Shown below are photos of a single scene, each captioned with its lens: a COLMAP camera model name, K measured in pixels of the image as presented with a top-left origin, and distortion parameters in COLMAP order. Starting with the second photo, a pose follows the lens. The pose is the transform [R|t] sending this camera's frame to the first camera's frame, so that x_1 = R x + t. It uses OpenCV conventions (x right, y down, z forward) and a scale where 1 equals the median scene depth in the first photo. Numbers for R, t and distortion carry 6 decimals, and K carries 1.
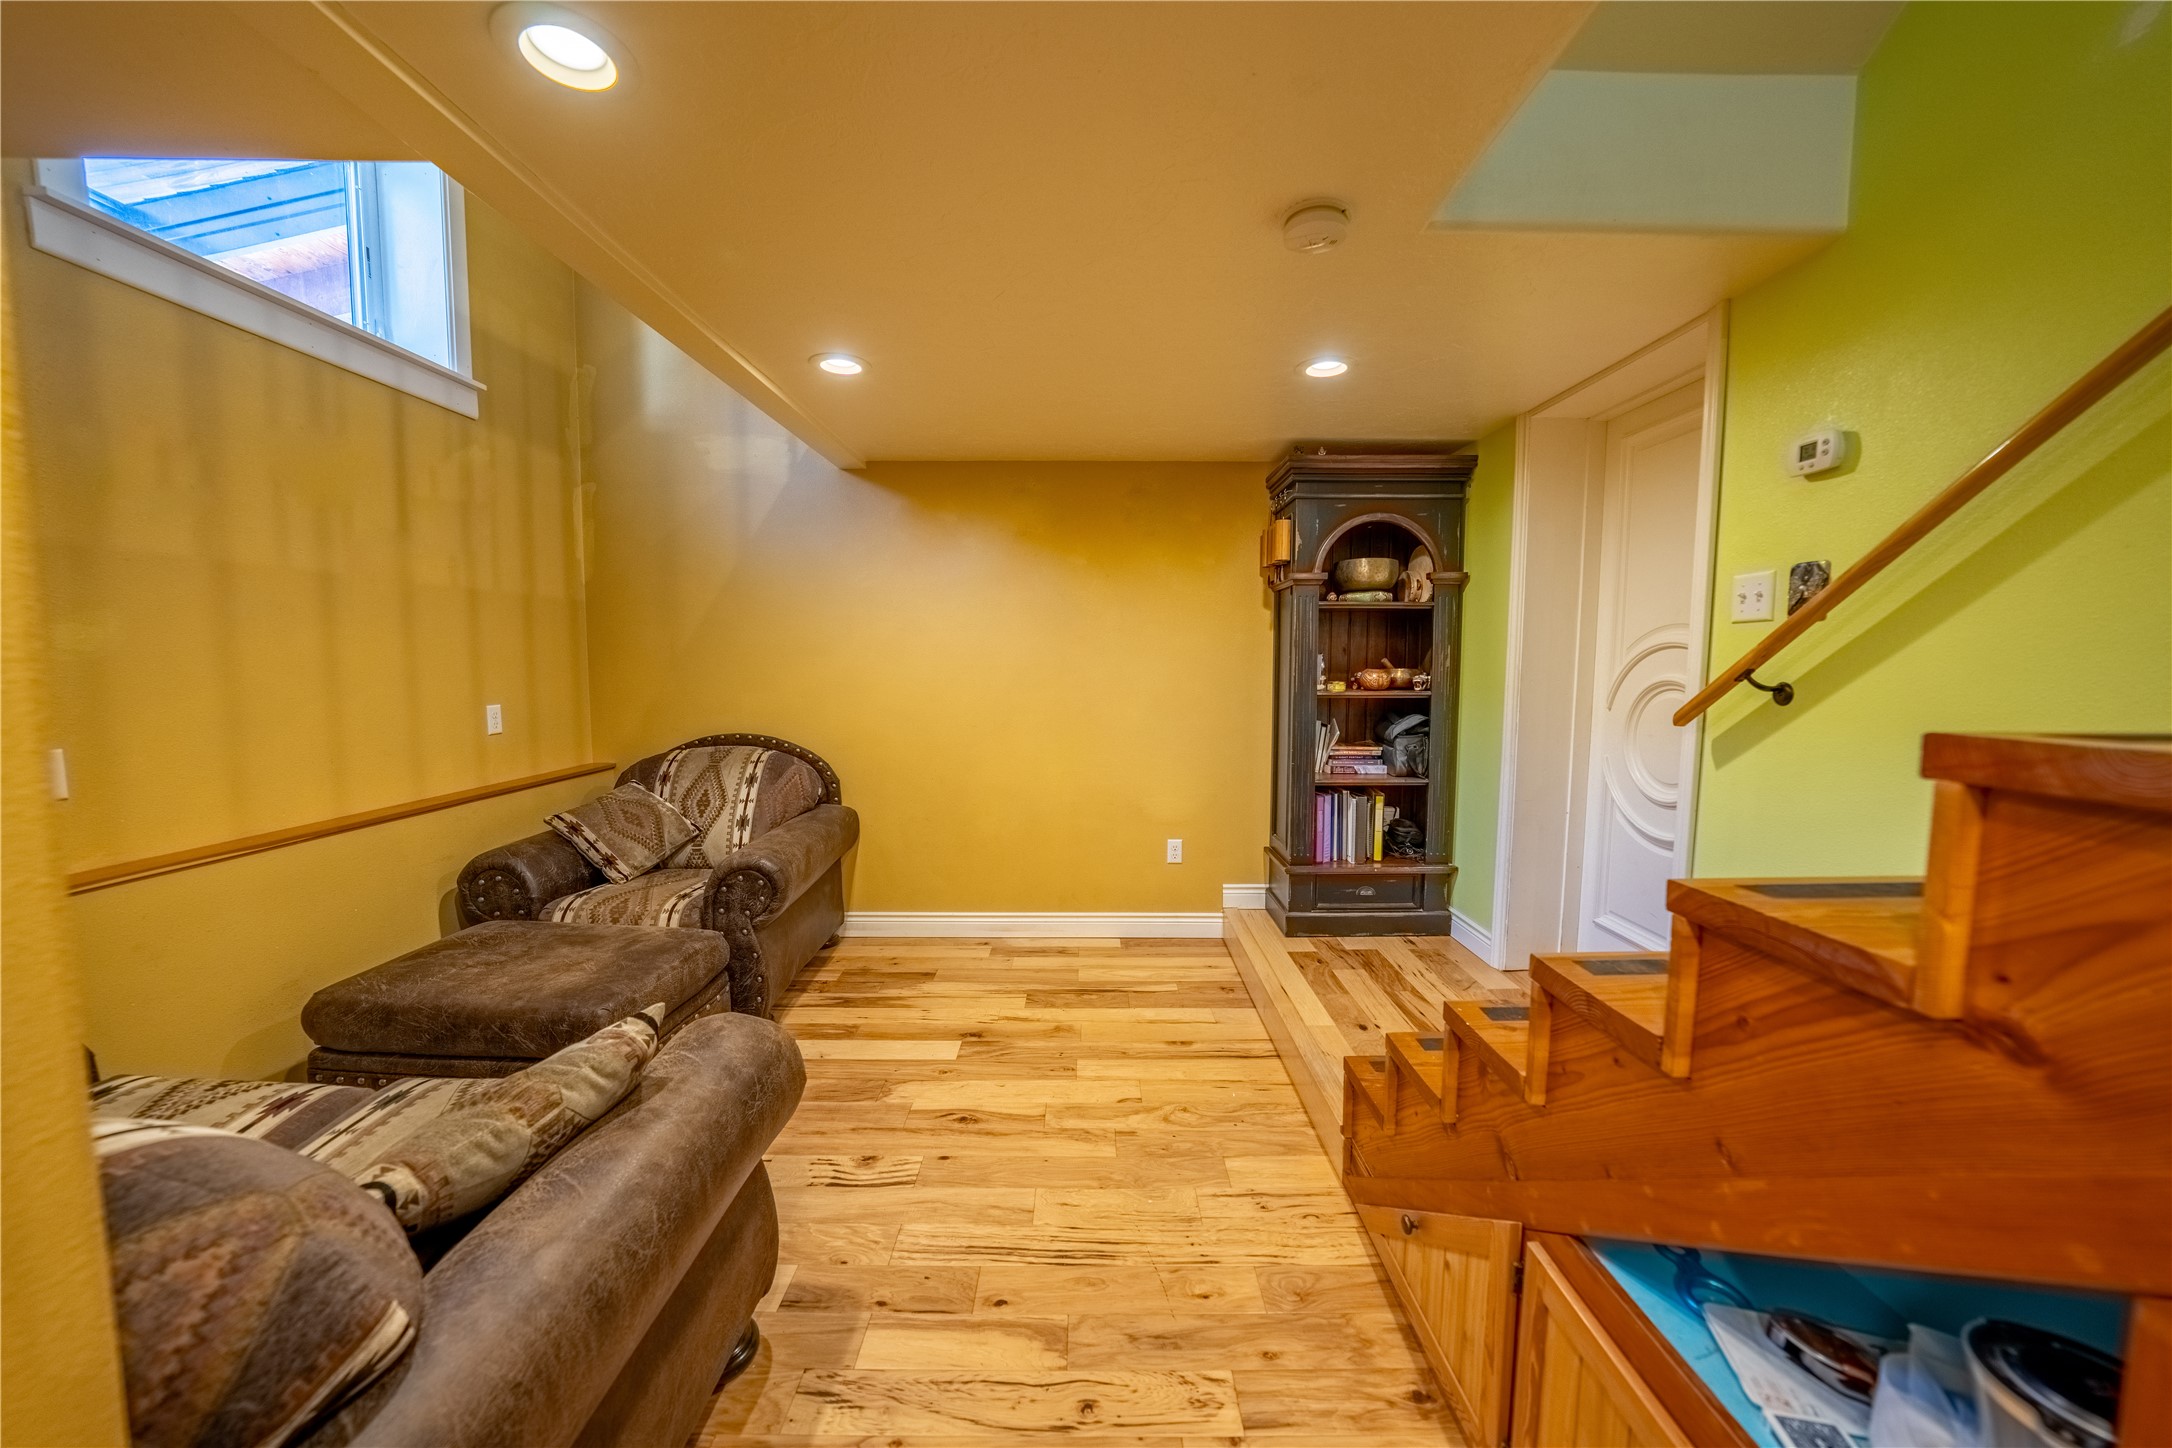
lens RADIAL K [[767.3, 0, 1086.3], [0, 767.3, 720.4], [0, 0, 1]] dist [-0.002458, 0.000550]
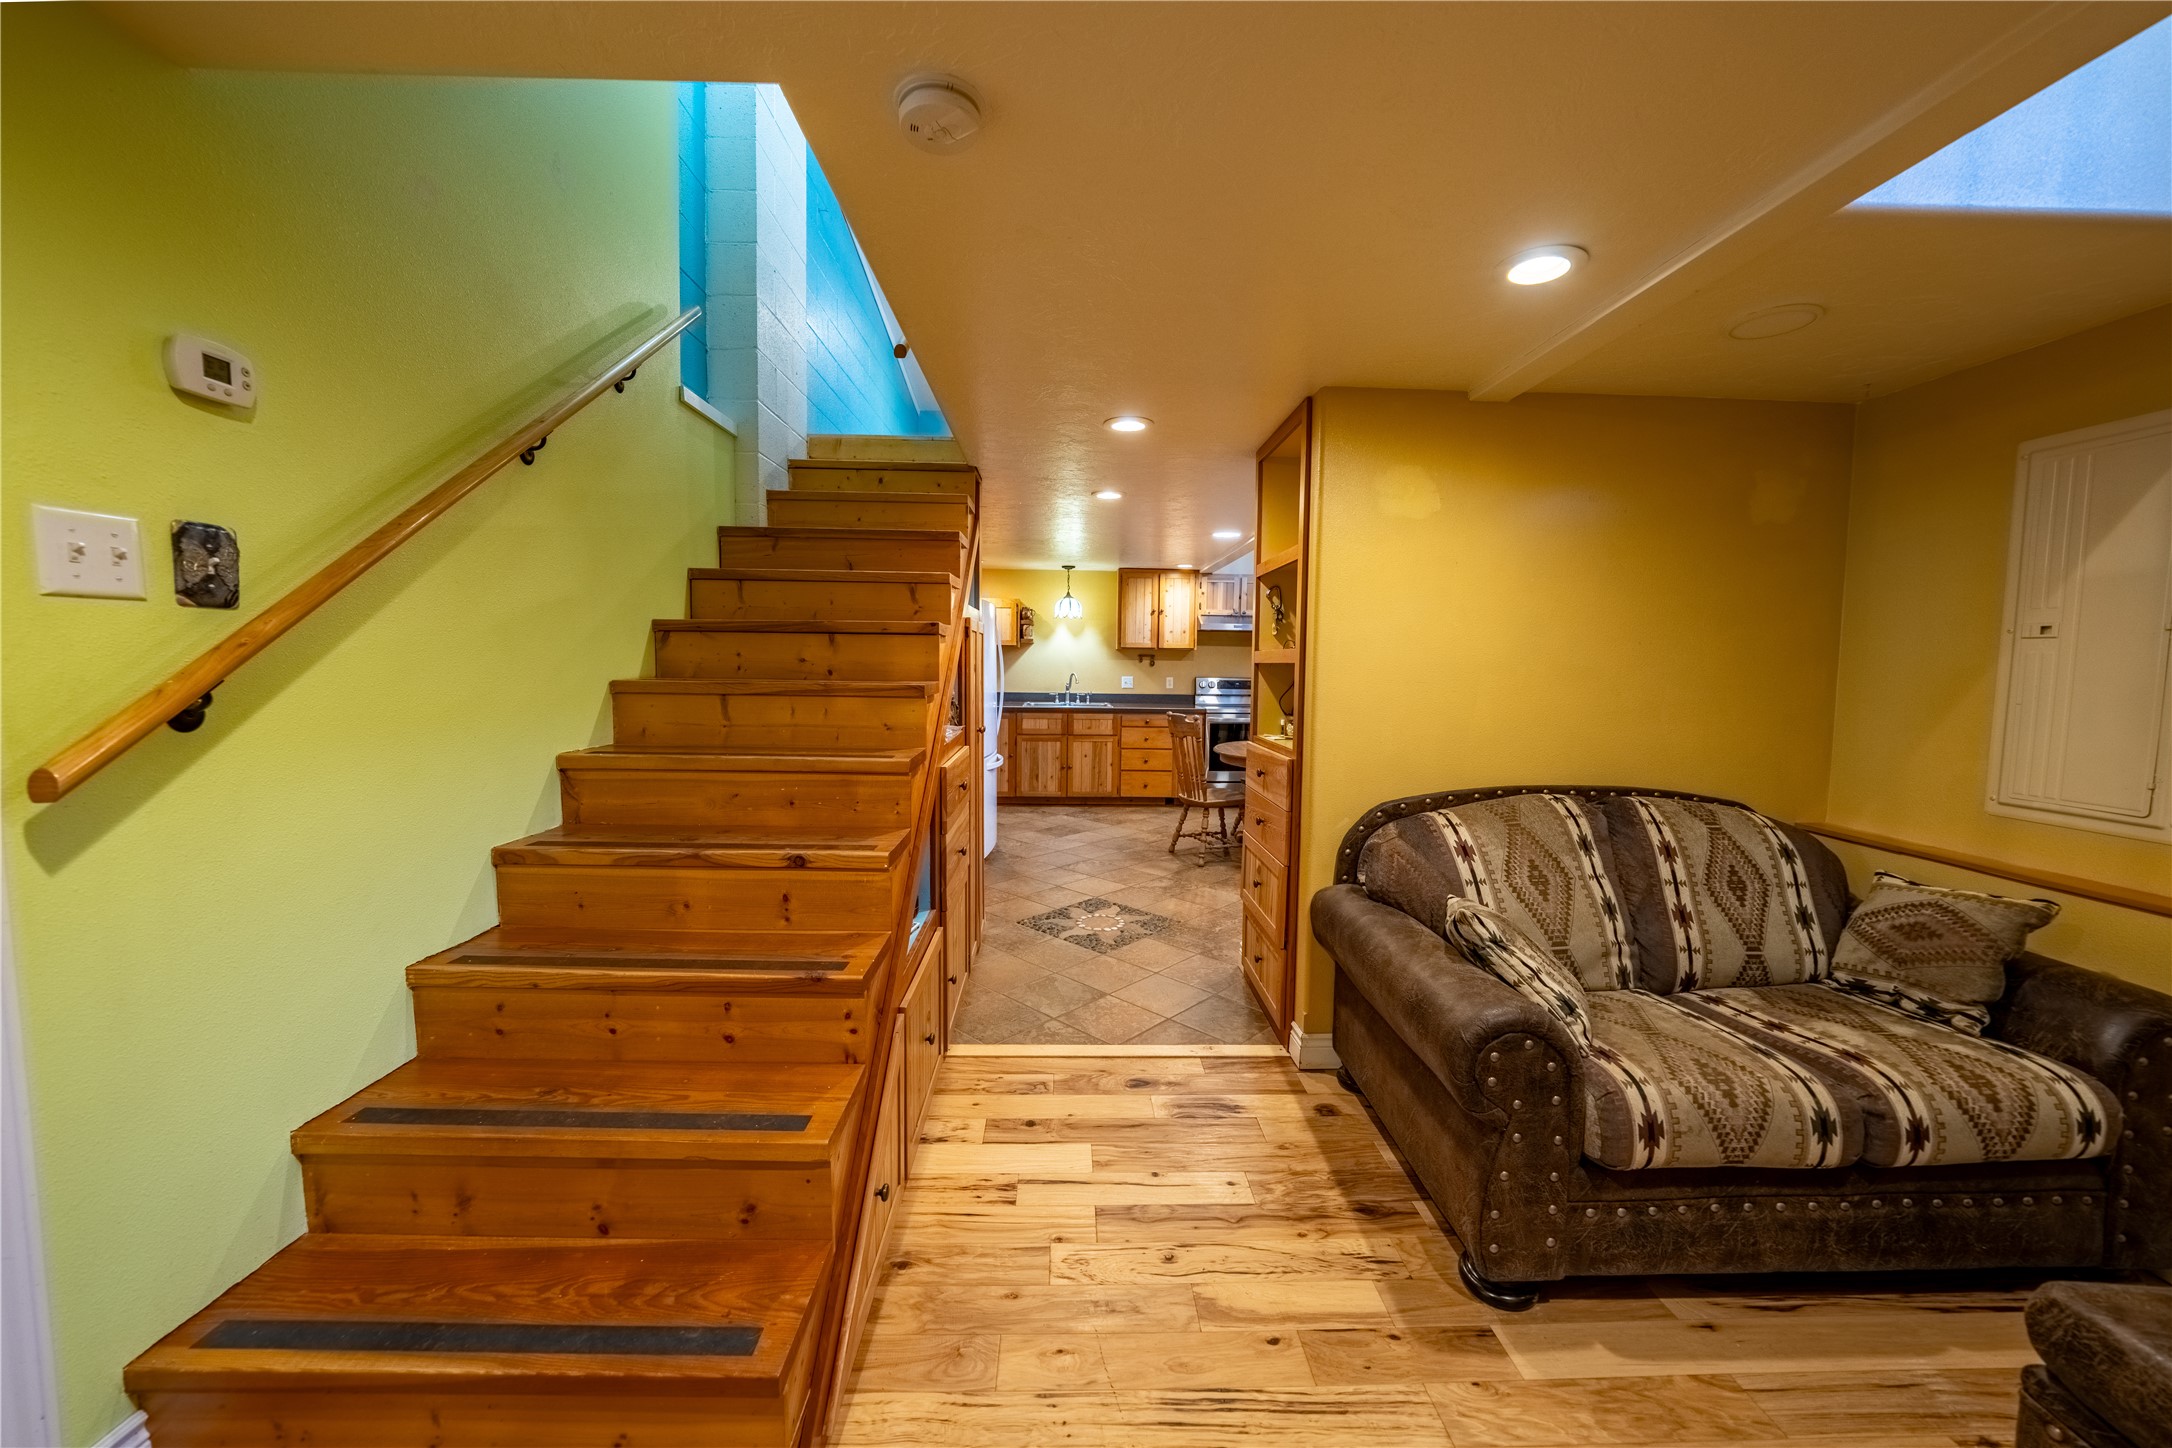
lens RADIAL K [[767.3, 0, 1075.6], [0, 767.3, 713.5], [0, 0, 1]] dist [-0.002458, 0.000550]
pose [[-0.999691, -0.015678, -0.019300, 0.173900], [-0.018533, 0.987272, 0.157957, -0.174792], [0.016578, 0.158266, -0.987257, 1.873187]]
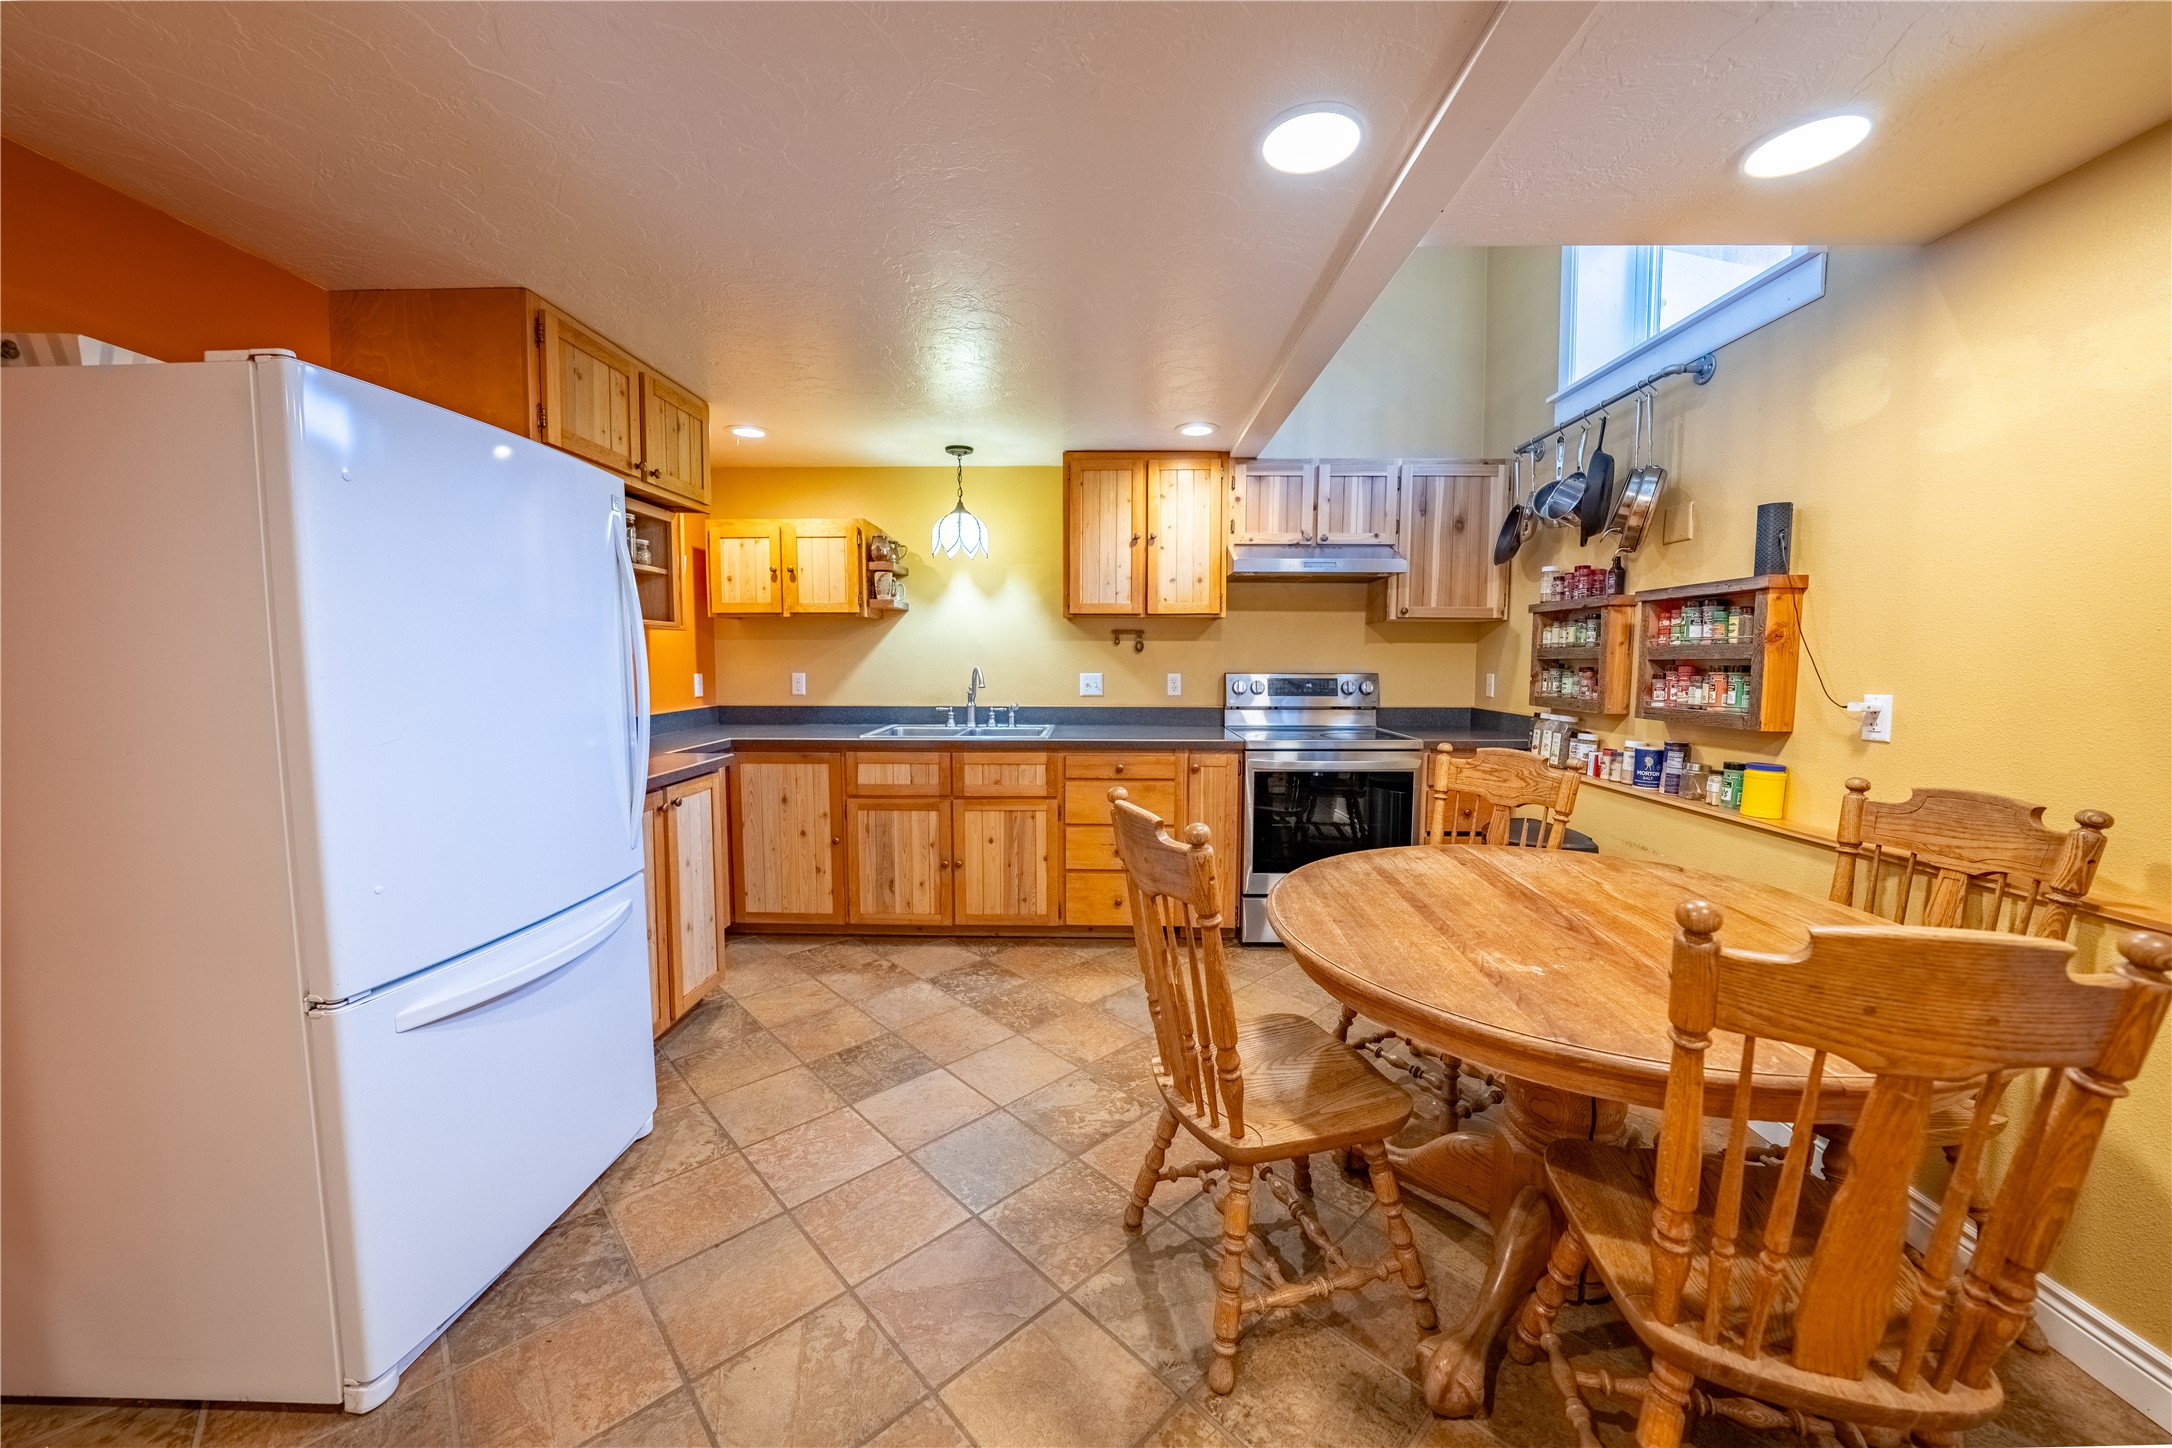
lens RADIAL K [[767.3, 0, 1088.7], [0, 767.3, 718.5], [0, 0, 1]] dist [-0.002458, 0.000550]
pose [[-0.999776, -0.007454, 0.019813, 0.075028], [-0.004090, 0.986337, 0.164692, -0.117679], [-0.020770, 0.164574, -0.986146, 1.369747]]
